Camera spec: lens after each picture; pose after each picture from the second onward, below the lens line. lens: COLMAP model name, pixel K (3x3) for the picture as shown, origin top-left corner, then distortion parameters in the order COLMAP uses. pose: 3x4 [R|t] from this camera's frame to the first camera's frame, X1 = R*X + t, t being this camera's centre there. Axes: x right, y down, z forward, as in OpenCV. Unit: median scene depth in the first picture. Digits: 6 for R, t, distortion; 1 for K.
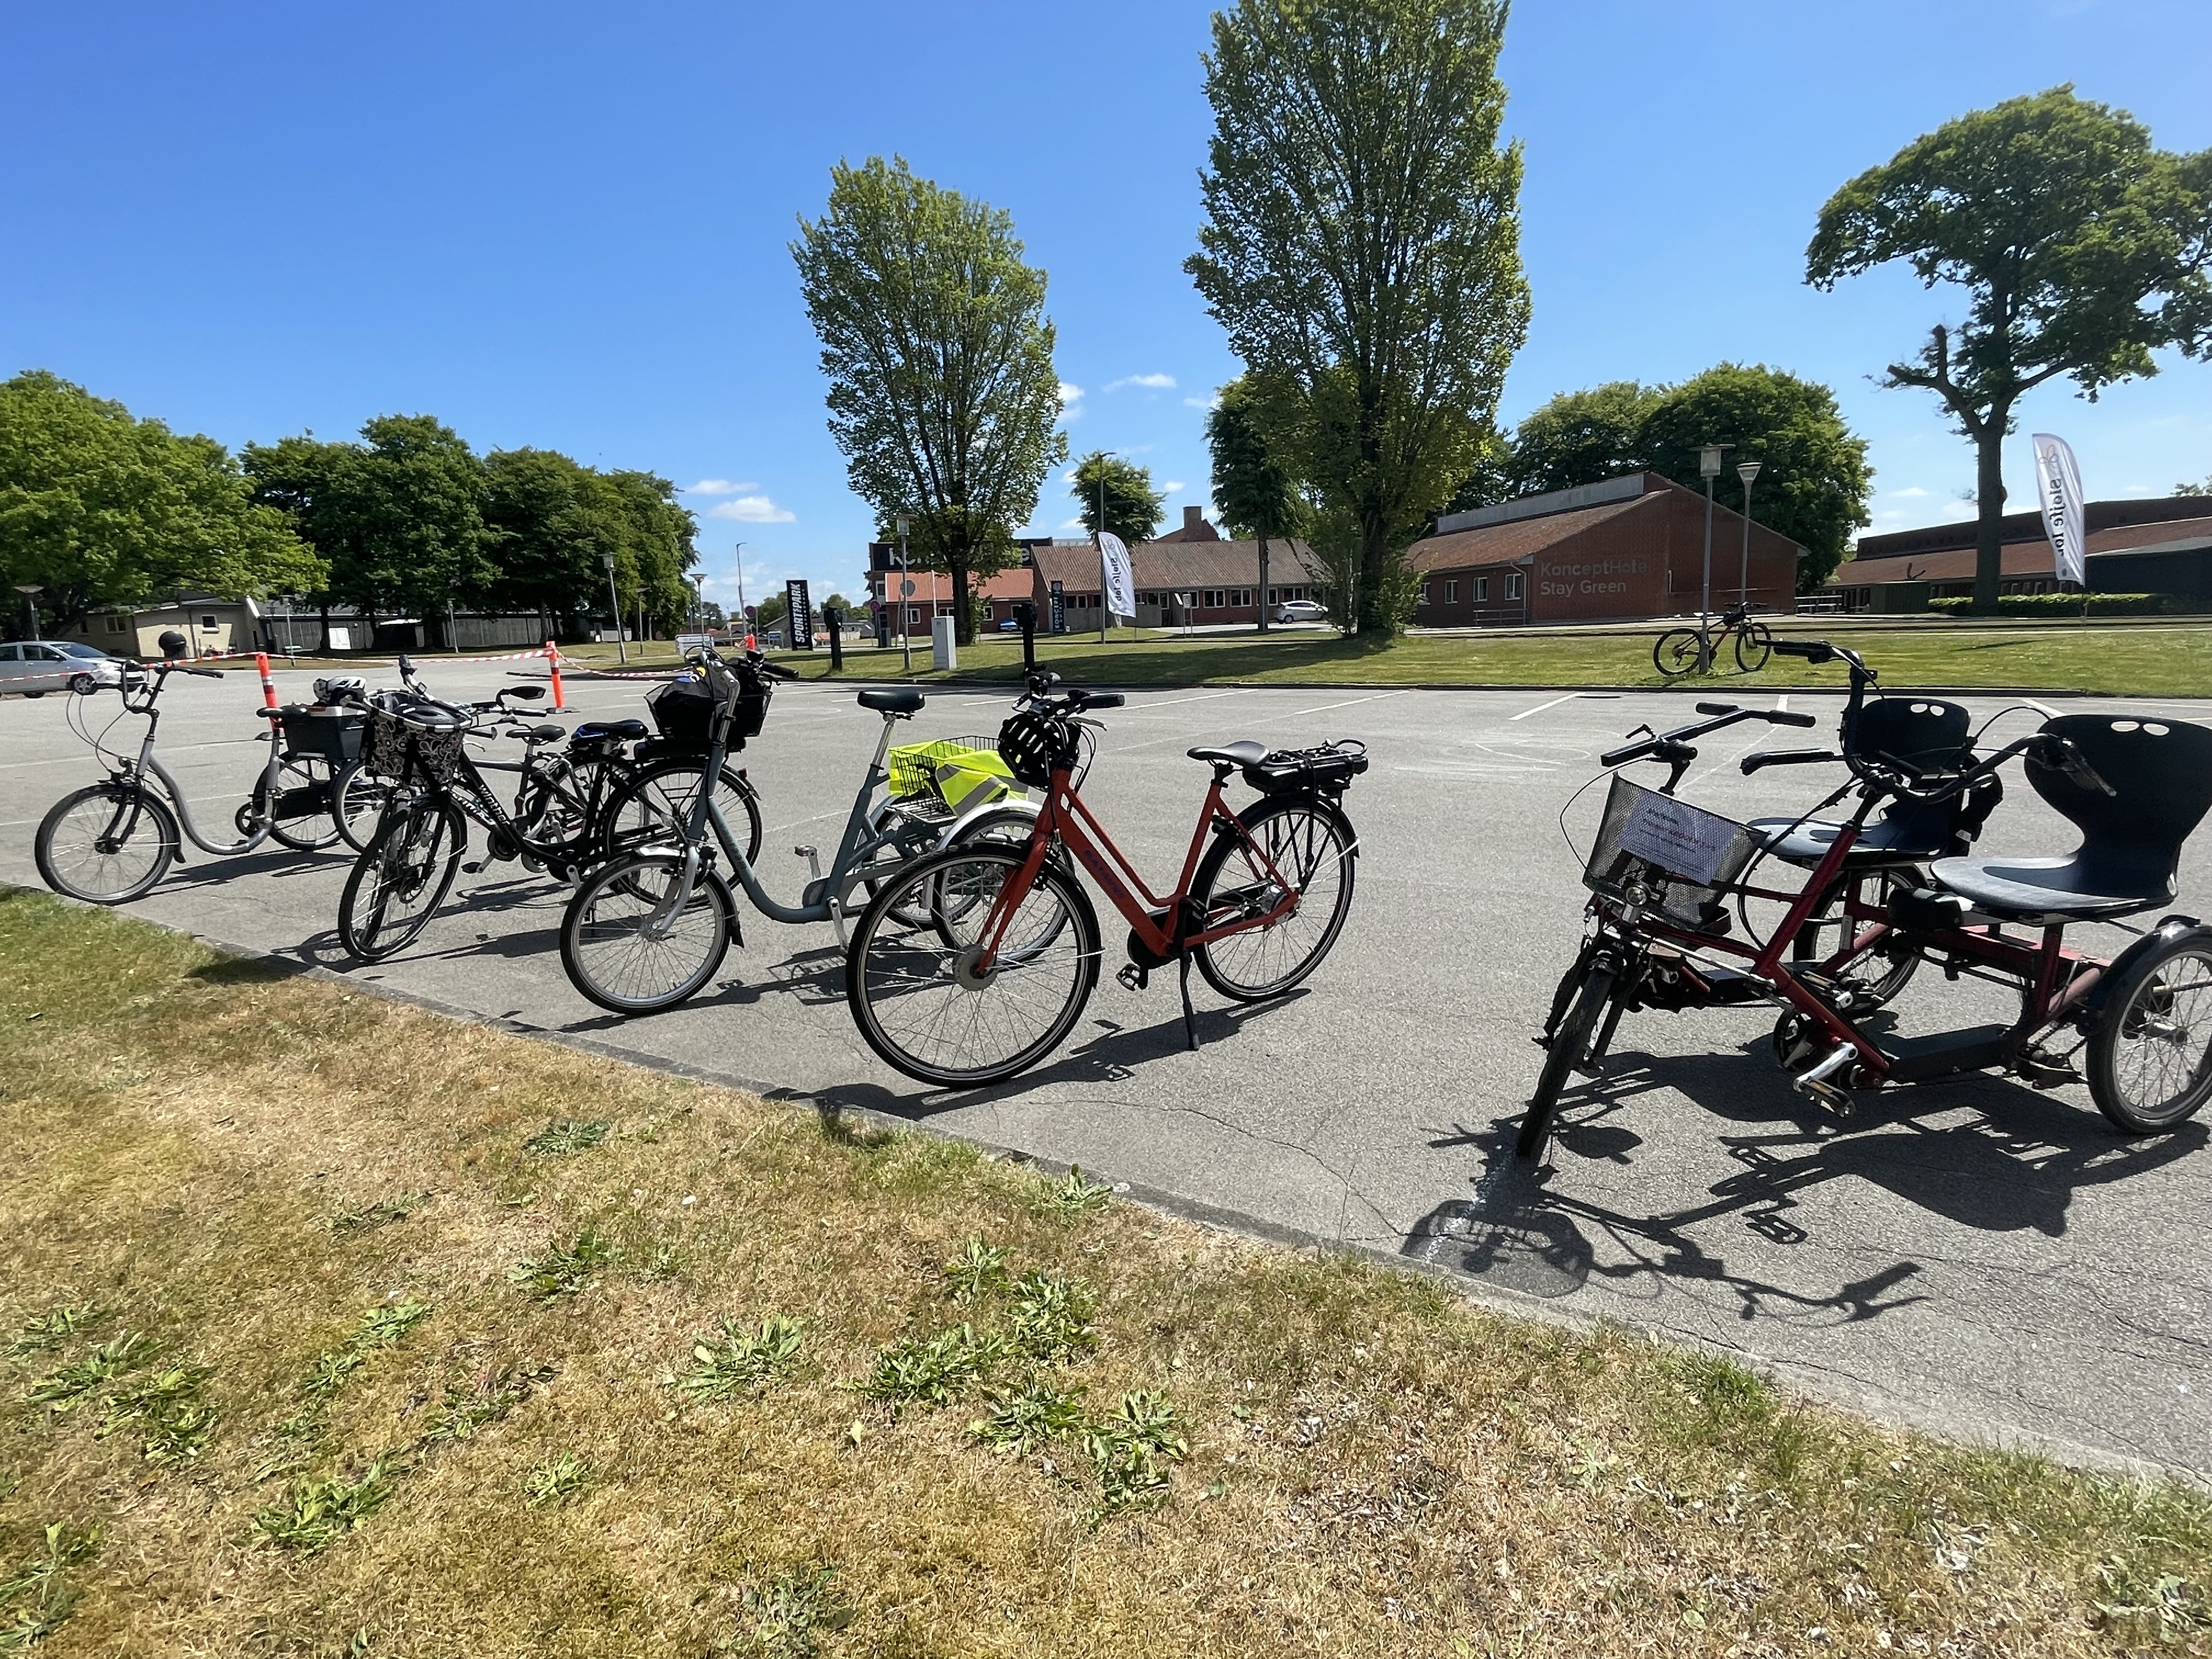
lens RADIAL K [[1152.4, 0, 1106.5], [0, 1152.4, 827.3], [0, 0, 1]] dist [-0.009699, 0.000201]
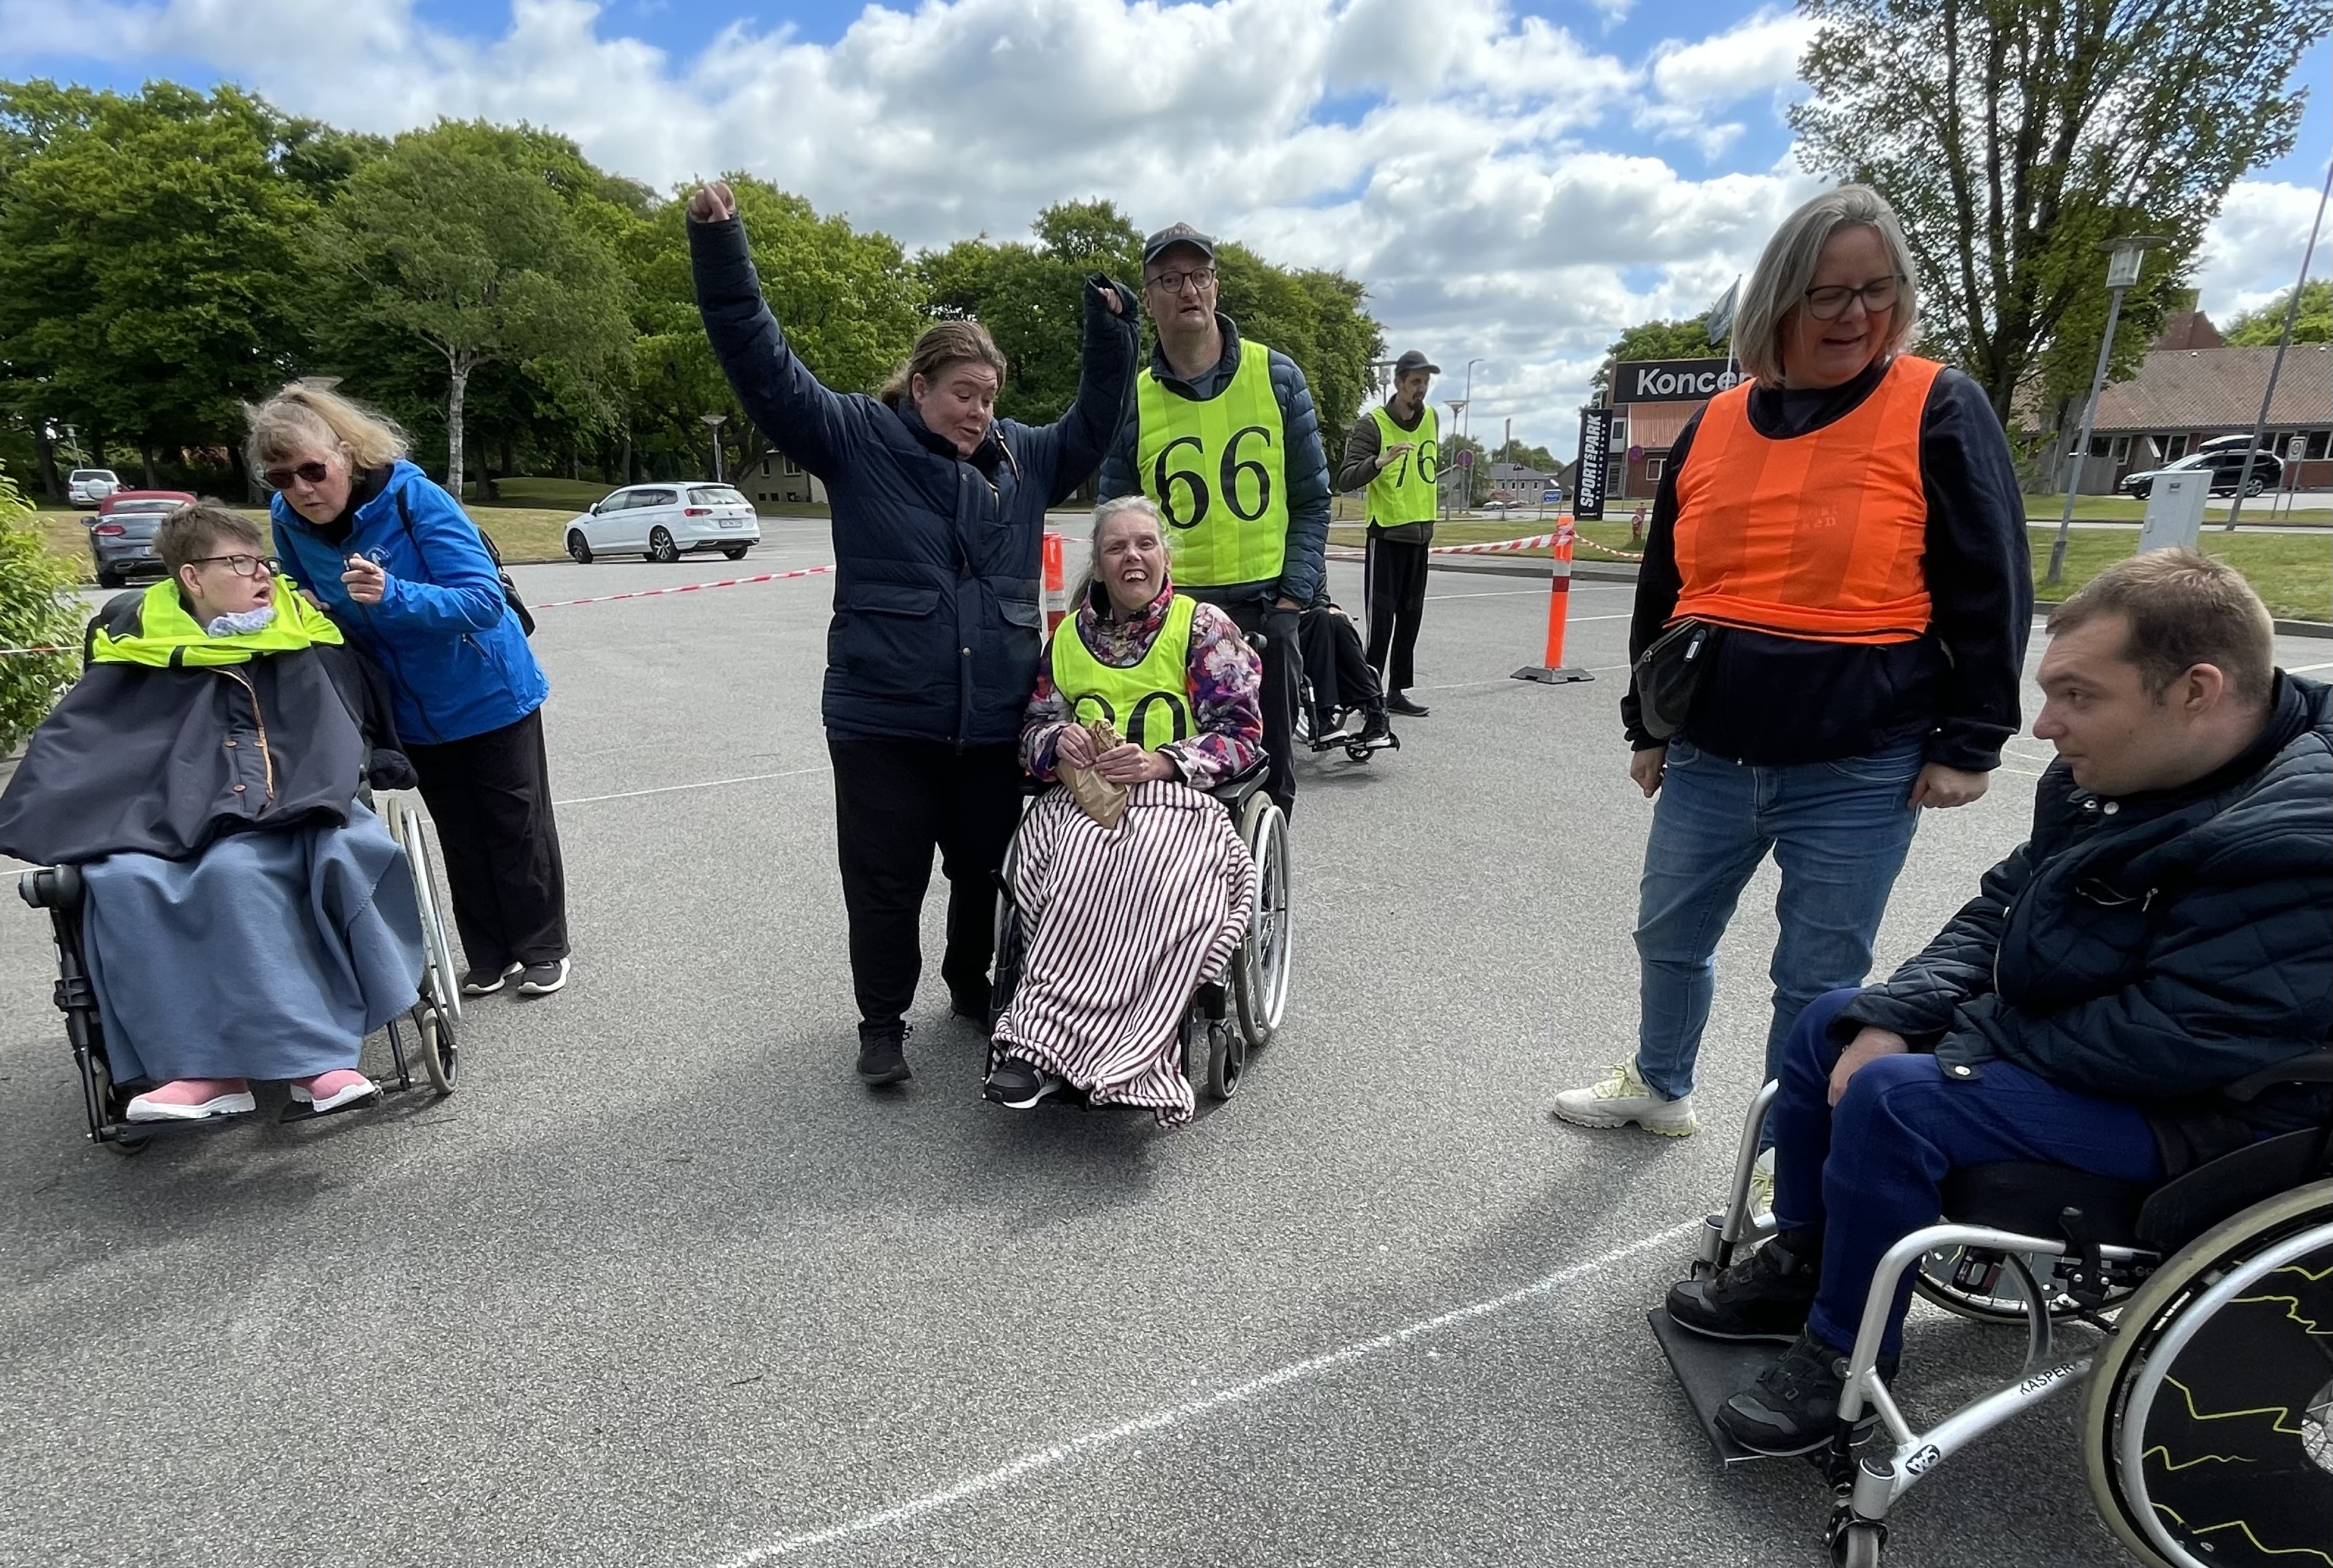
lens RADIAL K [[1311.7, 0, 1144.9], [0, 1311.7, 985.7], [0, 0, 1]] dist [-0.002326, -0.001566]
pose [[0.895403, 0.175454, -0.409230, -0.135359], [-0.093134, 0.972560, 0.213199, -0.025866], [0.435407, -0.152786, 0.887174, 0.154897]]
